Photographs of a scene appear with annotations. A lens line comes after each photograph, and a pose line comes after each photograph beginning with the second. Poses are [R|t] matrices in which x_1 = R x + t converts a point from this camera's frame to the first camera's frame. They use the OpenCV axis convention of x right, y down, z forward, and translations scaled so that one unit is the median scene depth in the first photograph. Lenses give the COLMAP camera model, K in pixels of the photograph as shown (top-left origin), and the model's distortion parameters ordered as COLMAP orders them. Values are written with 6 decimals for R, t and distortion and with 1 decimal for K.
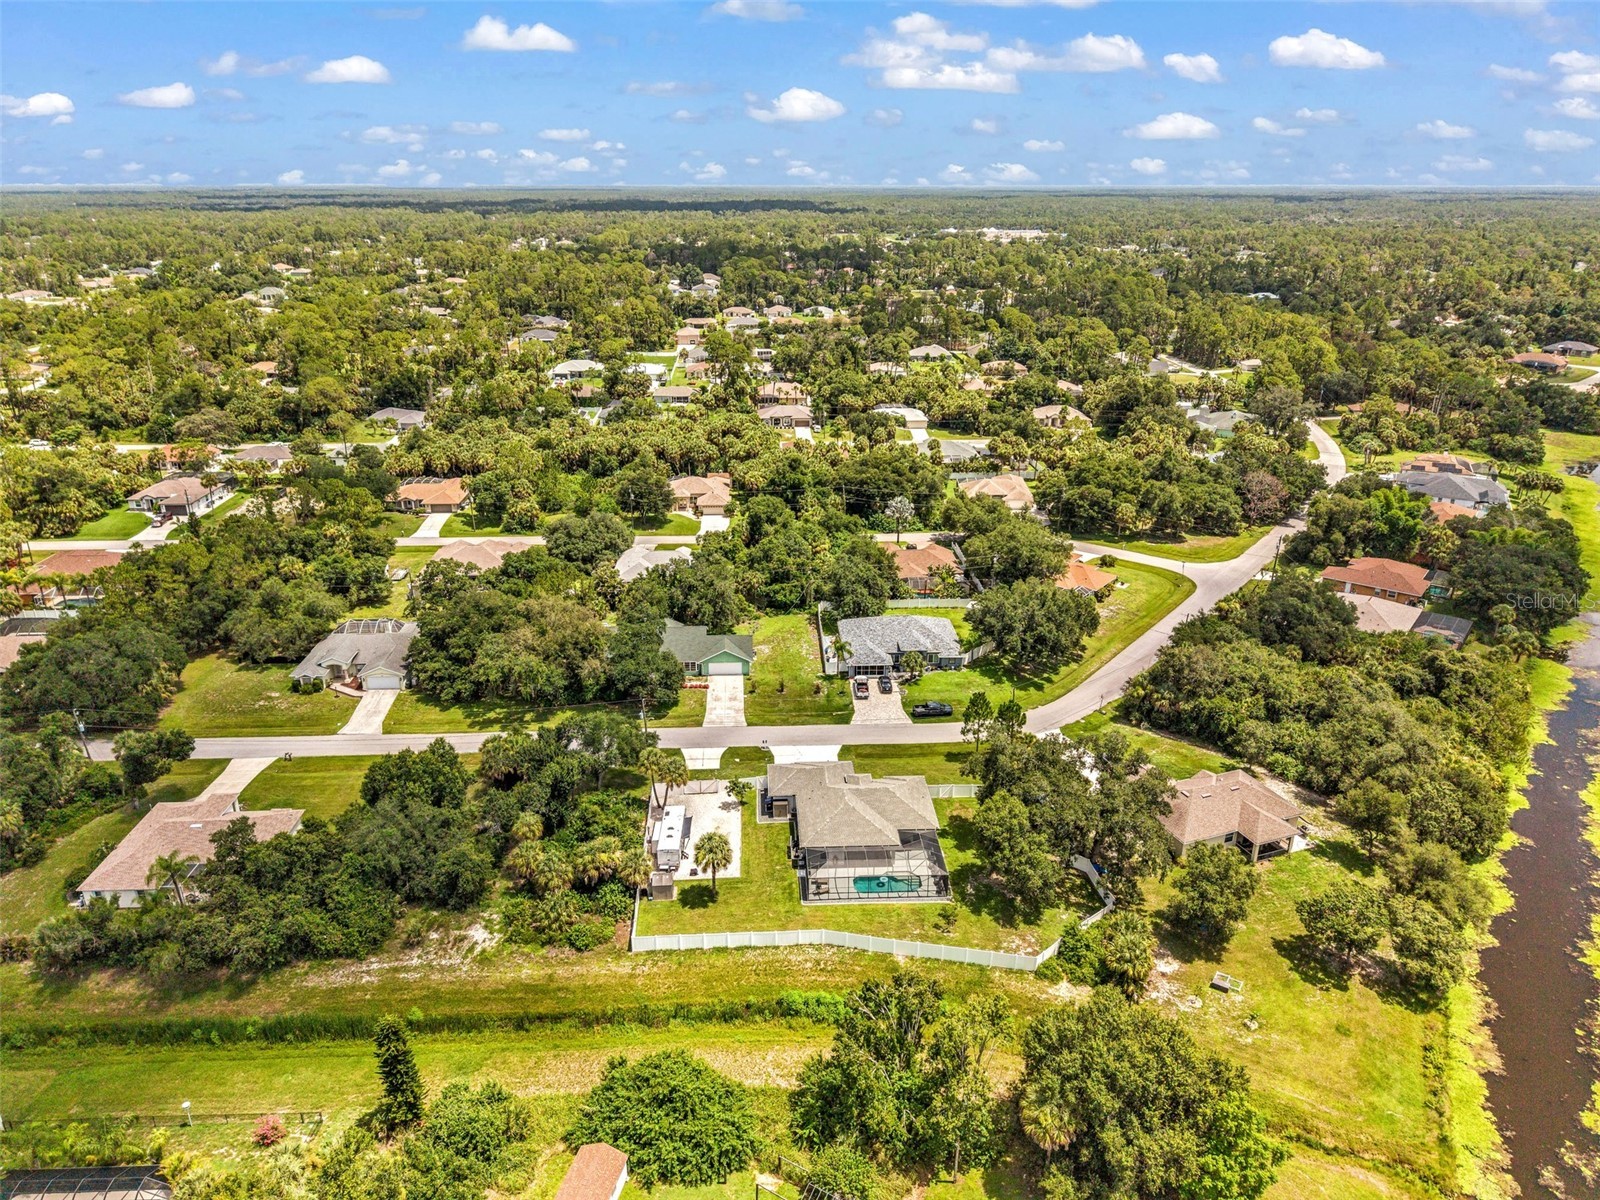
lens RADIAL K [[1064.2, 0, 796.9], [0, 1064.2, 601.7], [0, 0, 1]] dist [0.070671, -0.100108]
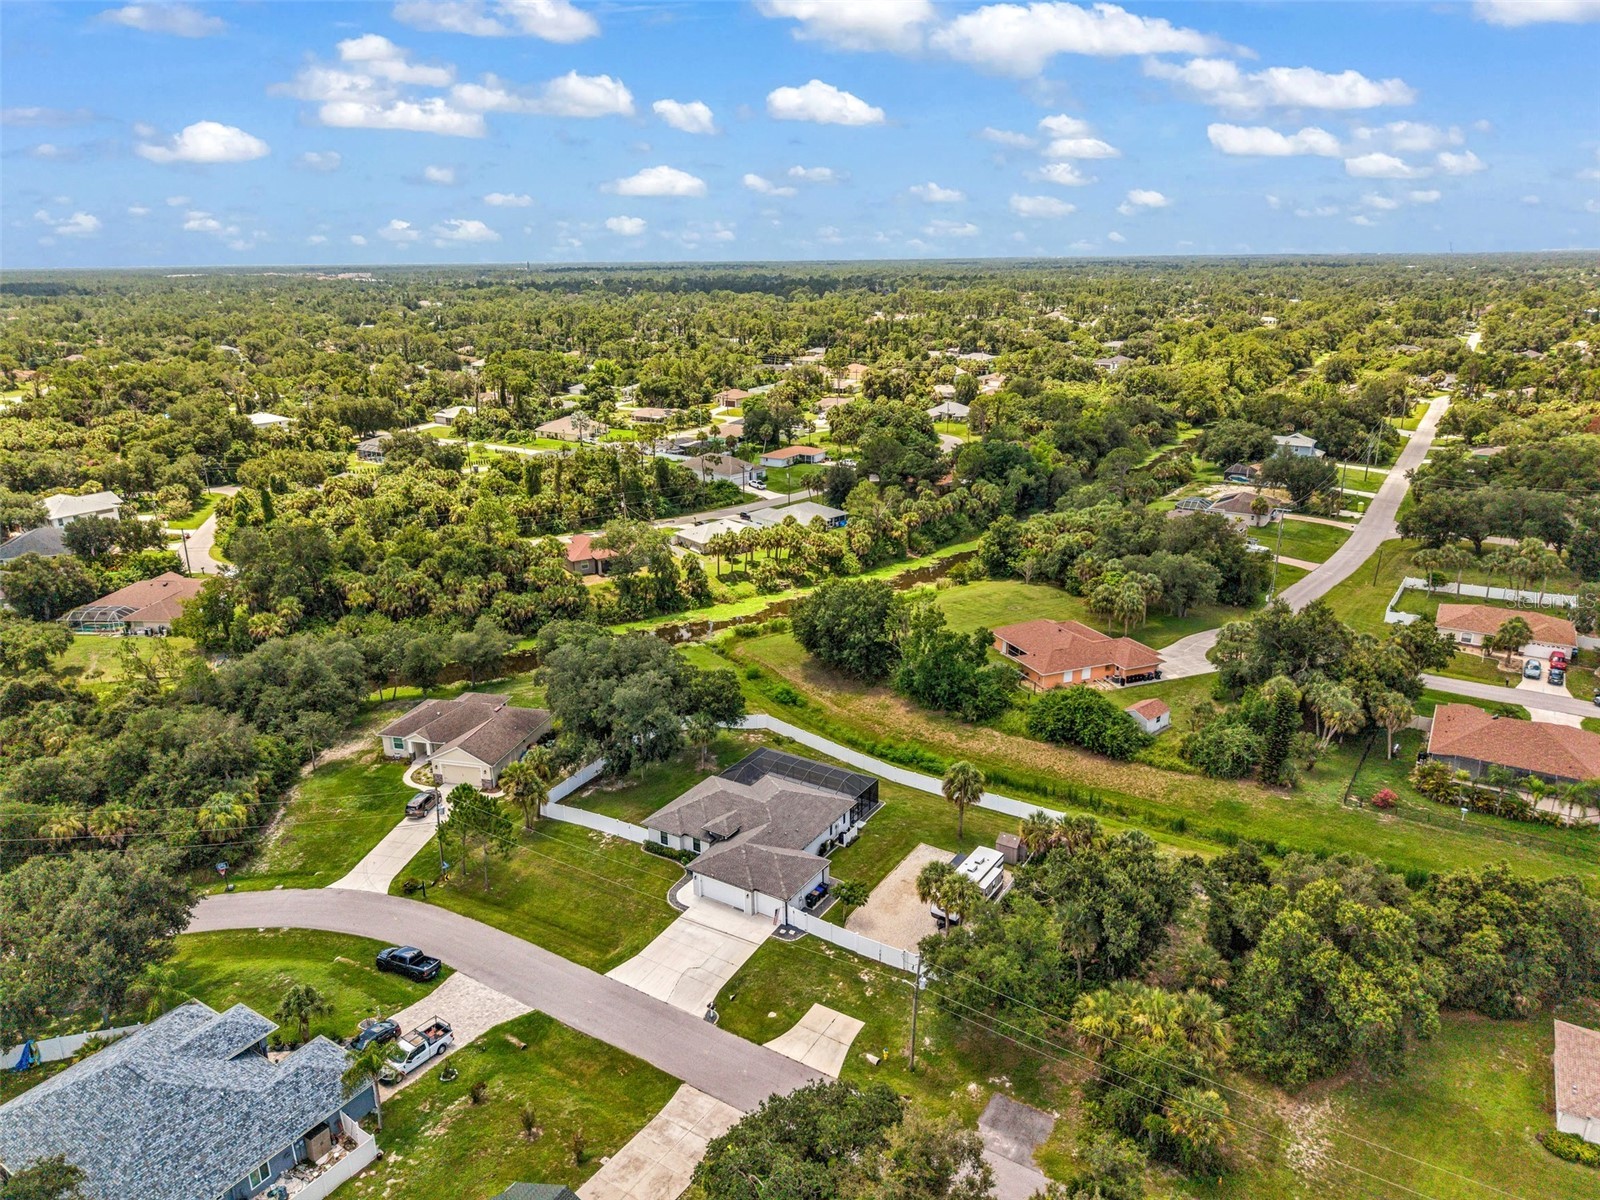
lens RADIAL K [[1064.2, 0, 796.9], [0, 1064.2, 601.7], [0, 0, 1]] dist [0.070671, -0.100108]
pose [[-0.819440, -0.167143, 0.548253, -0.298446], [0.221259, 0.790145, 0.571590, -0.307017], [-0.528736, 0.589690, -0.610495, 1.040345]]
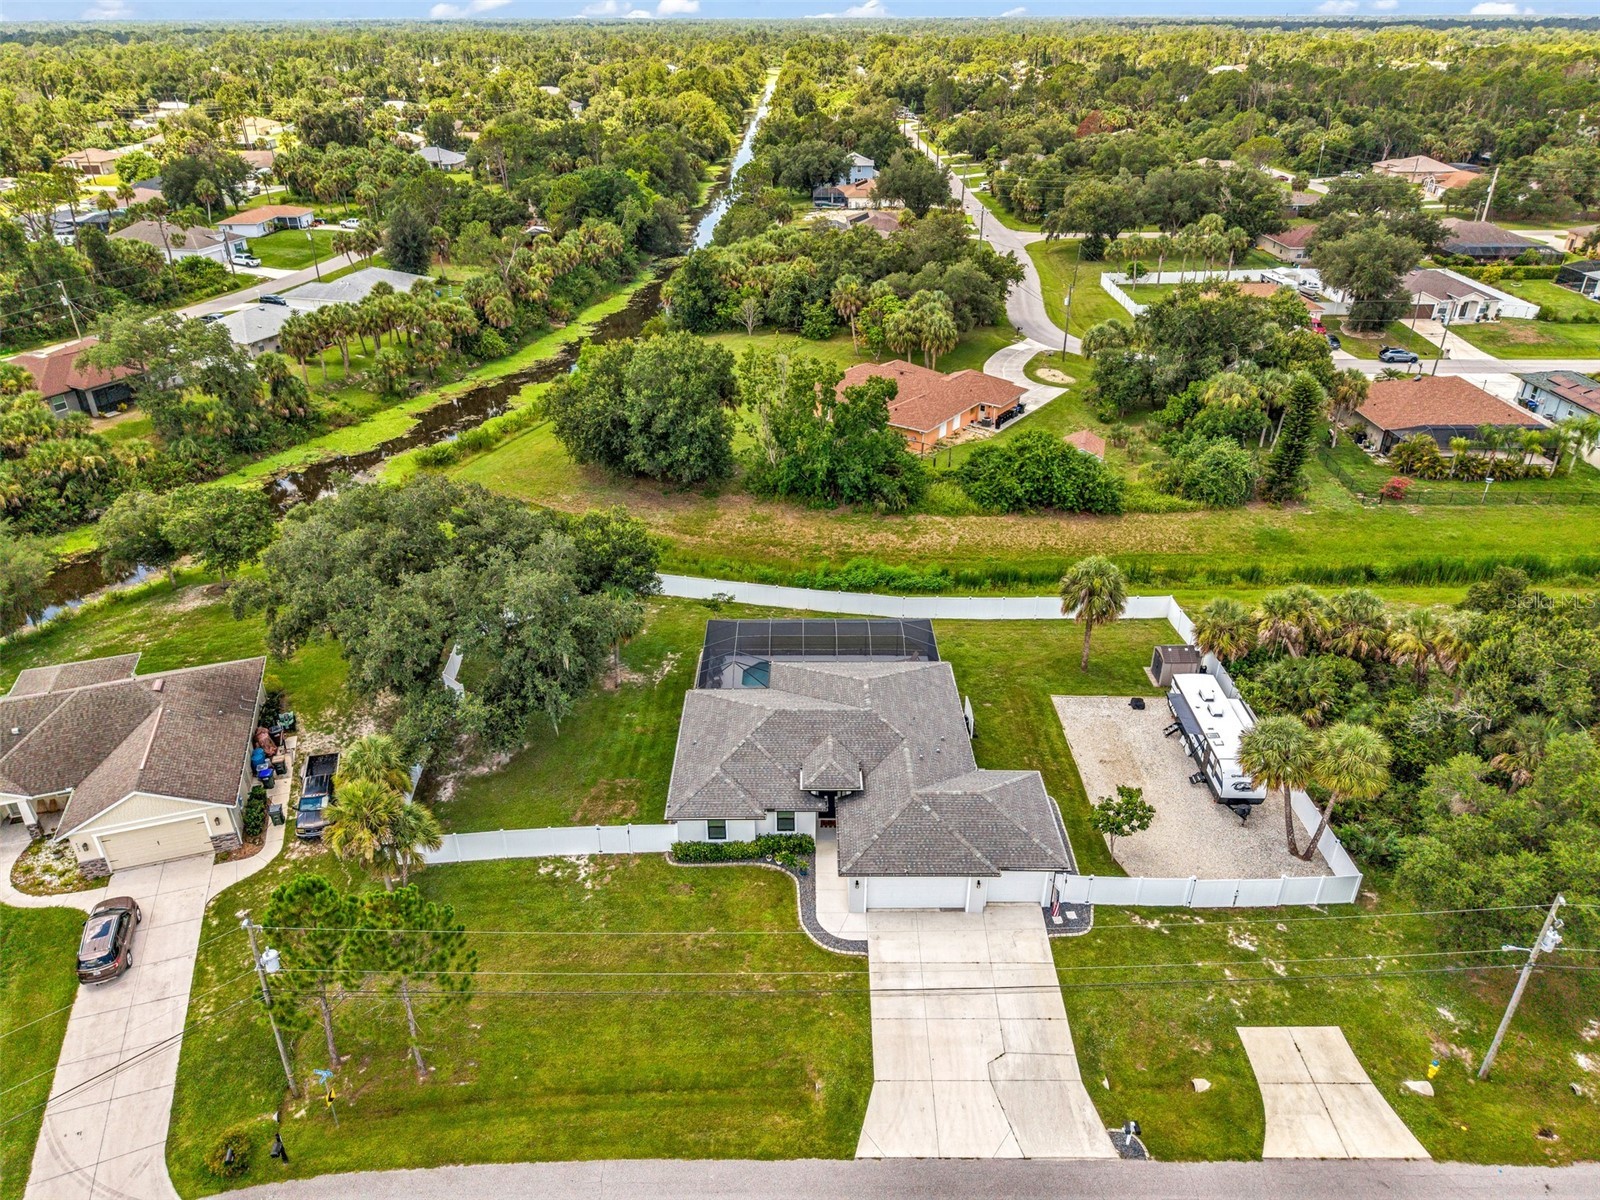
lens RADIAL K [[1068.9, 0, 797.4], [0, 1068.9, 598.5], [0, 0, 1]] dist [0.037466, -0.037802]
pose [[-0.999026, -0.019270, 0.039694, 0.043349], [0.018032, 0.642744, 0.765869, -0.156048], [-0.040271, 0.765838, -0.641771, 0.938203]]
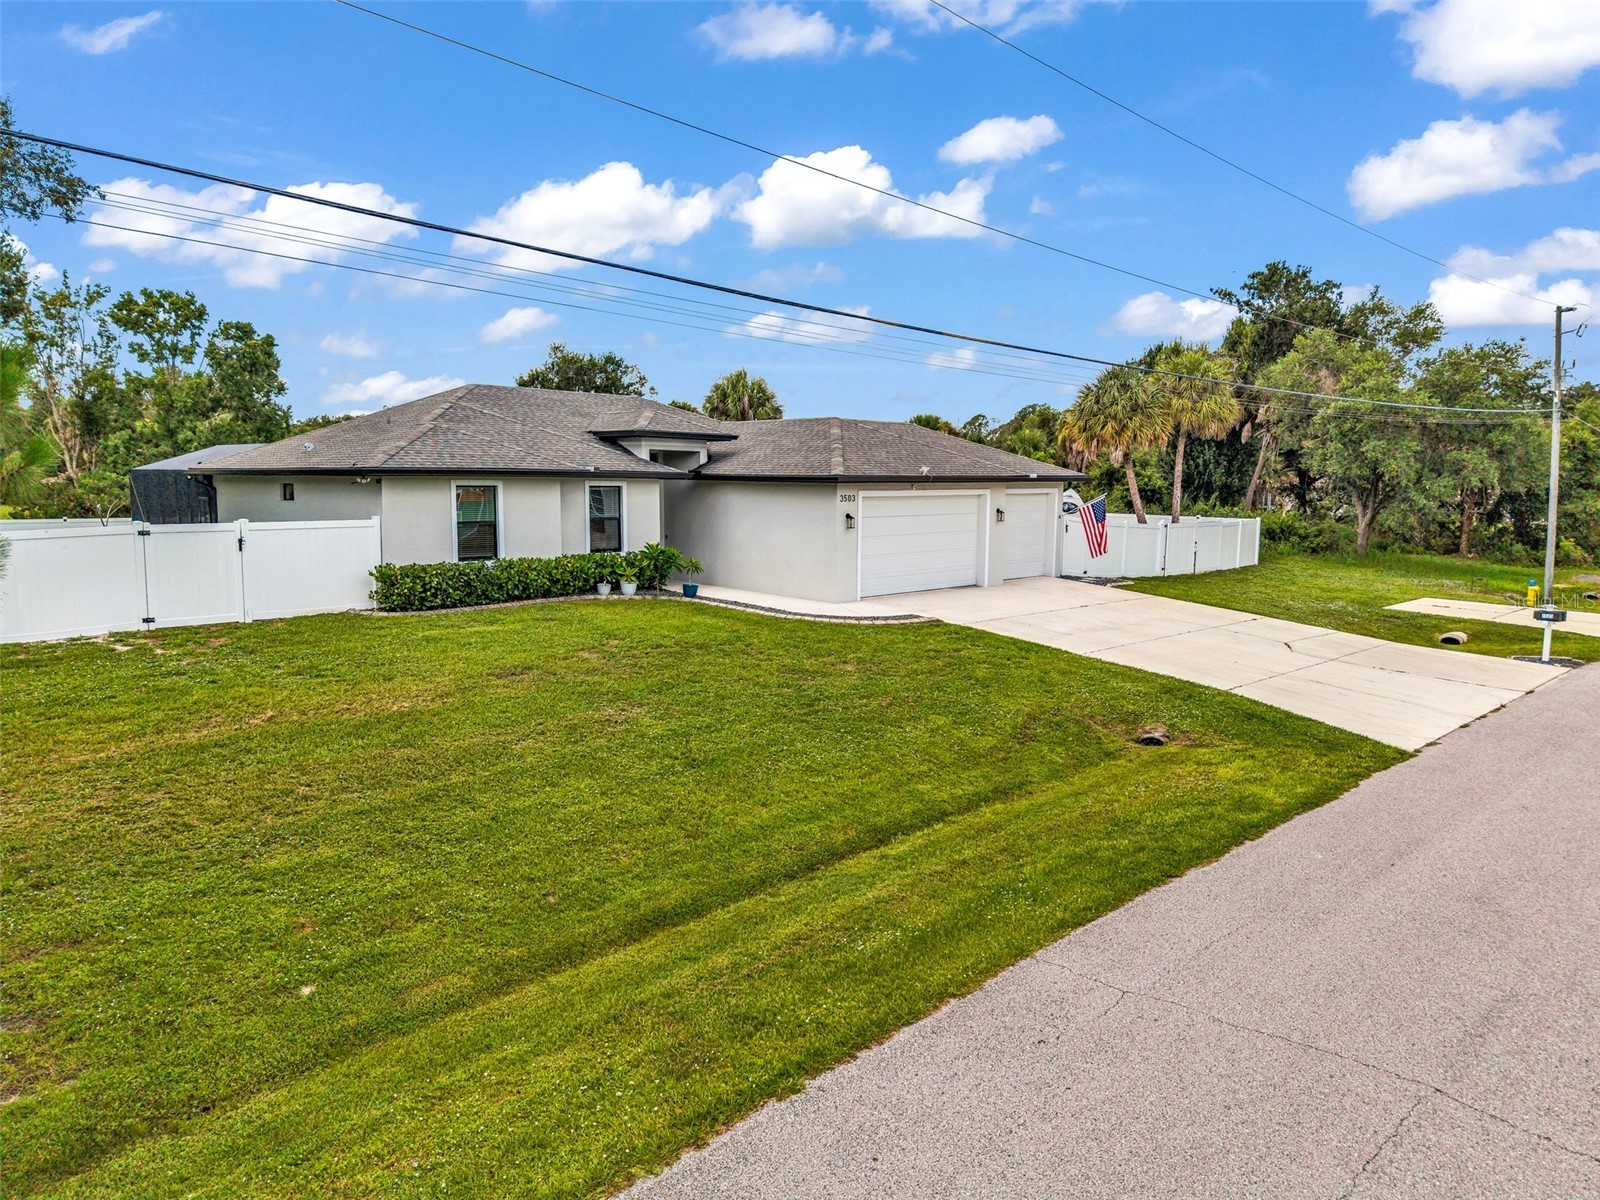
lens RADIAL K [[1068.9, 0, 797.4], [0, 1068.9, 598.5], [0, 0, 1]] dist [0.037466, -0.037802]
pose [[-0.750417, 0.067356, -0.657524, 0.137226], [-0.251709, 0.890714, 0.378513, 0.083935], [0.611160, 0.449547, -0.651452, 0.899183]]
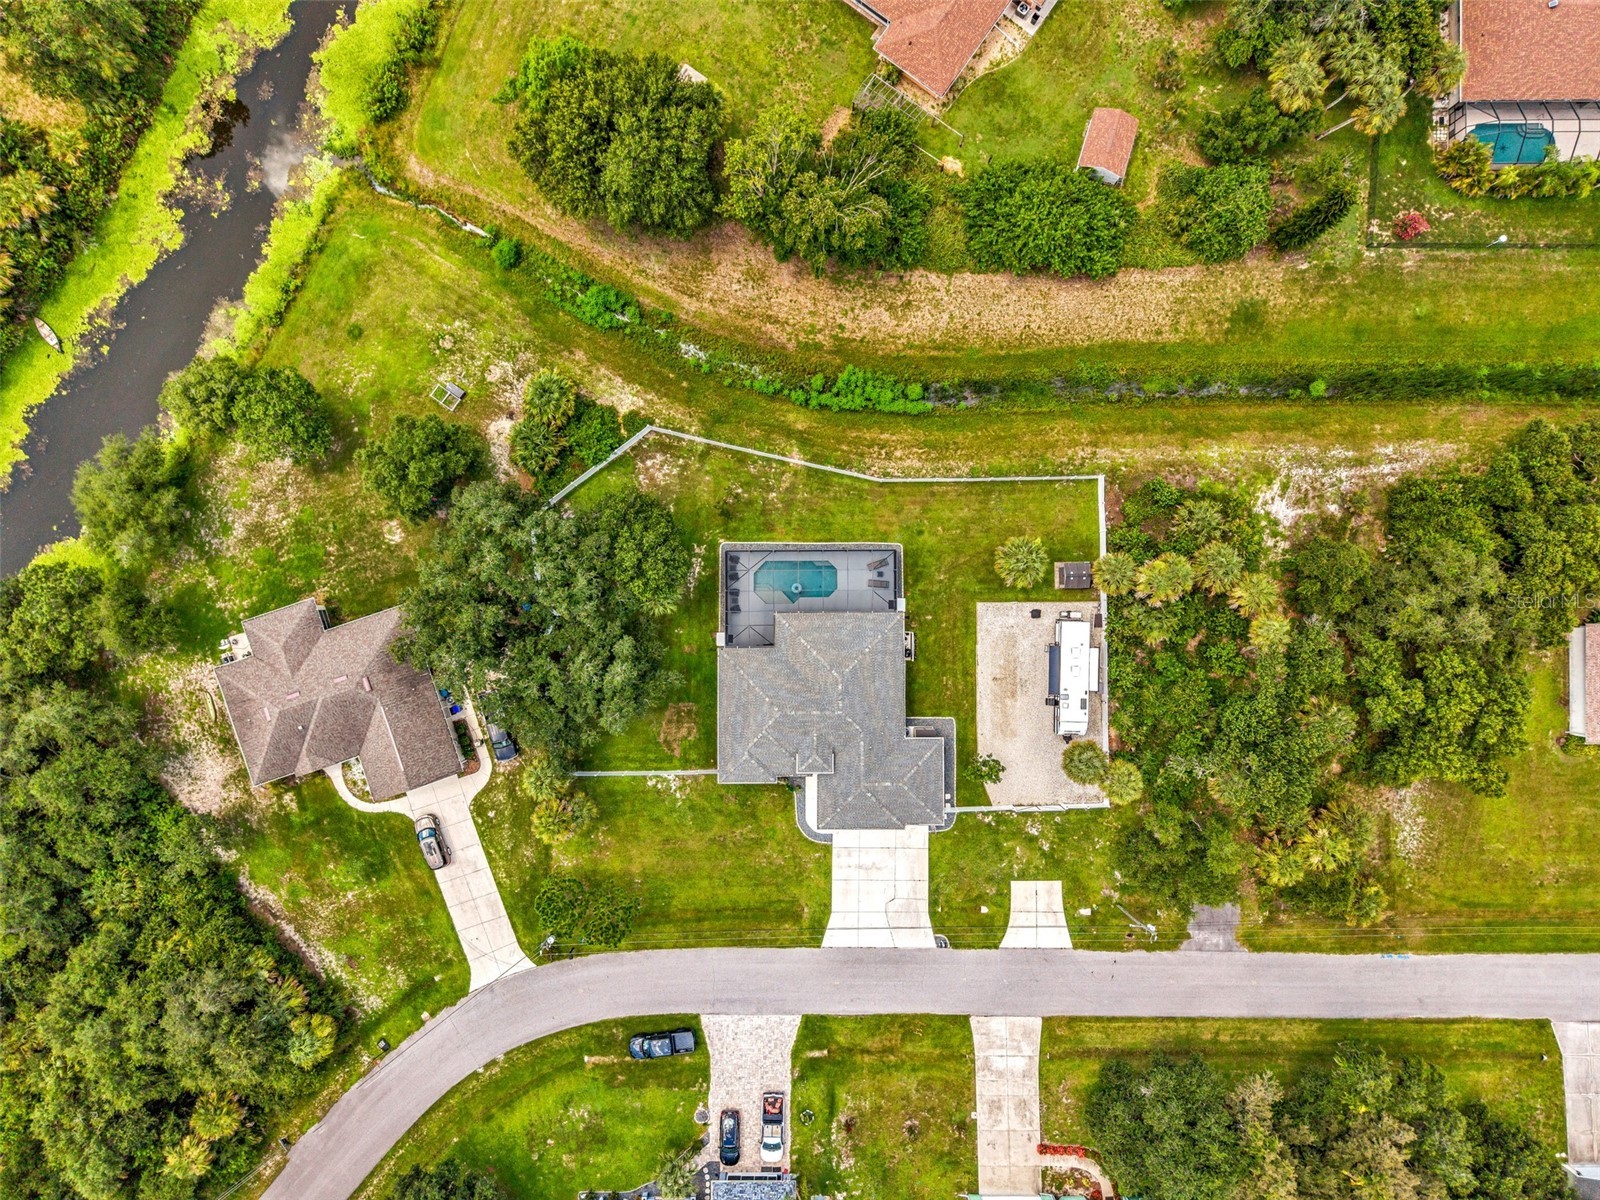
lens RADIAL K [[1064.2, 0, 796.9], [0, 1064.2, 601.7], [0, 0, 1]] dist [0.070671, -0.100108]
pose [[-0.999138, -0.040658, 0.008379, 0.052860], [0.022951, -0.372844, 0.927610, -0.341465], [-0.034591, 0.927003, 0.373455, 0.495346]]
